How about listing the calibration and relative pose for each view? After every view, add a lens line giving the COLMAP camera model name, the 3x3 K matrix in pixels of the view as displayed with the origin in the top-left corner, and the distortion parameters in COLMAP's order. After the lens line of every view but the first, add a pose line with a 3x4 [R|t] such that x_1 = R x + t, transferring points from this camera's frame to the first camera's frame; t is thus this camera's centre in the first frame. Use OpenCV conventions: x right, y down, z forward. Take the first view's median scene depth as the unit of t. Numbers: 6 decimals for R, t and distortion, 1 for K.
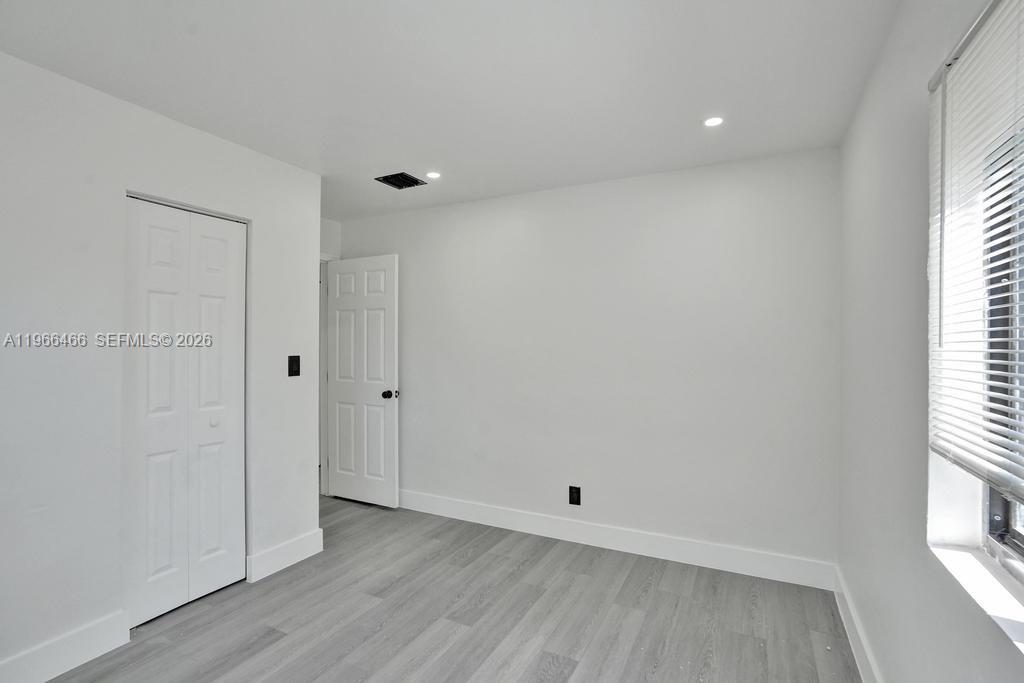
lens RADIAL K [[483.8, 0, 513.5], [0, 483.8, 341.8], [0, 0, 1]] dist [-0.047451, 0.023237]
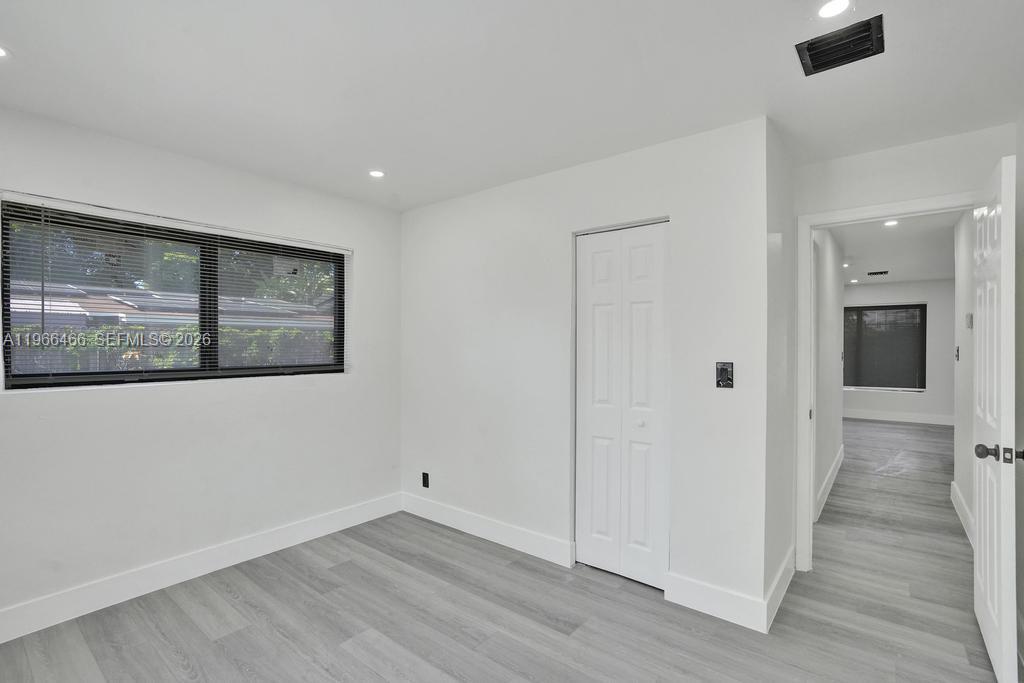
lens RADIAL K [[483.8, 0, 512.7], [0, 483.8, 344.0], [0, 0, 1]] dist [-0.047451, 0.023237]
pose [[-0.211891, 0.003841, -0.977286, 0.504333], [0.008350, 0.999963, 0.002120, -0.009418], [0.977258, -0.007711, -0.211915, 1.023318]]
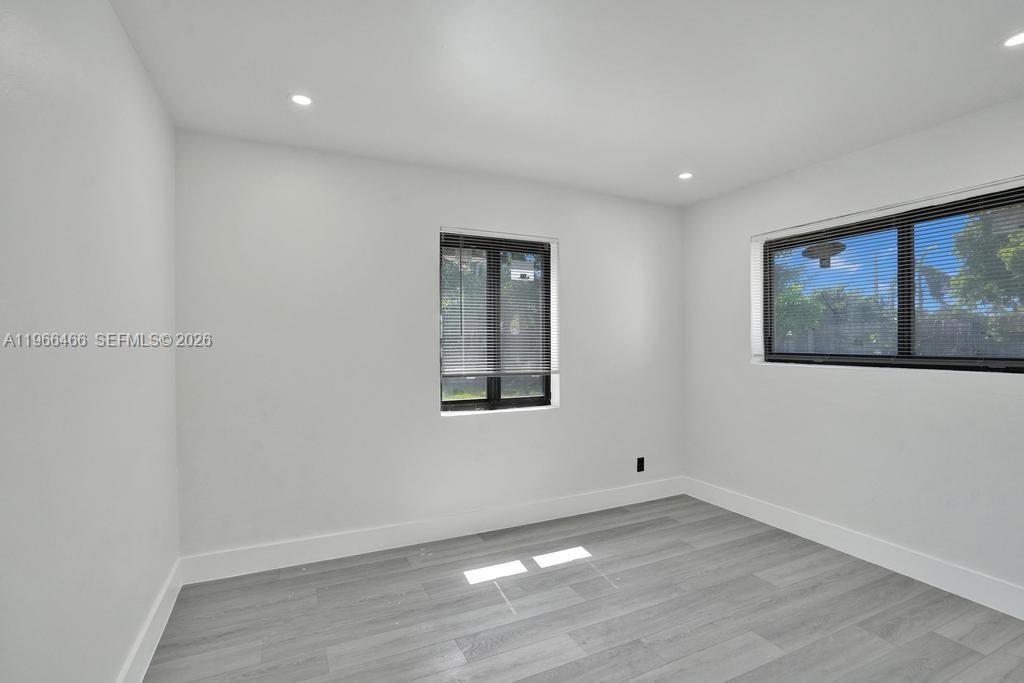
lens RADIAL K [[483.8, 0, 509.0], [0, 483.8, 358.1], [0, 0, 1]] dist [-0.047451, 0.023237]
pose [[-0.795533, -0.022086, 0.605507, -0.499419], [-0.001394, 0.999400, 0.034622, 0.014654], [-0.605908, 0.026699, -0.795087, 1.497898]]
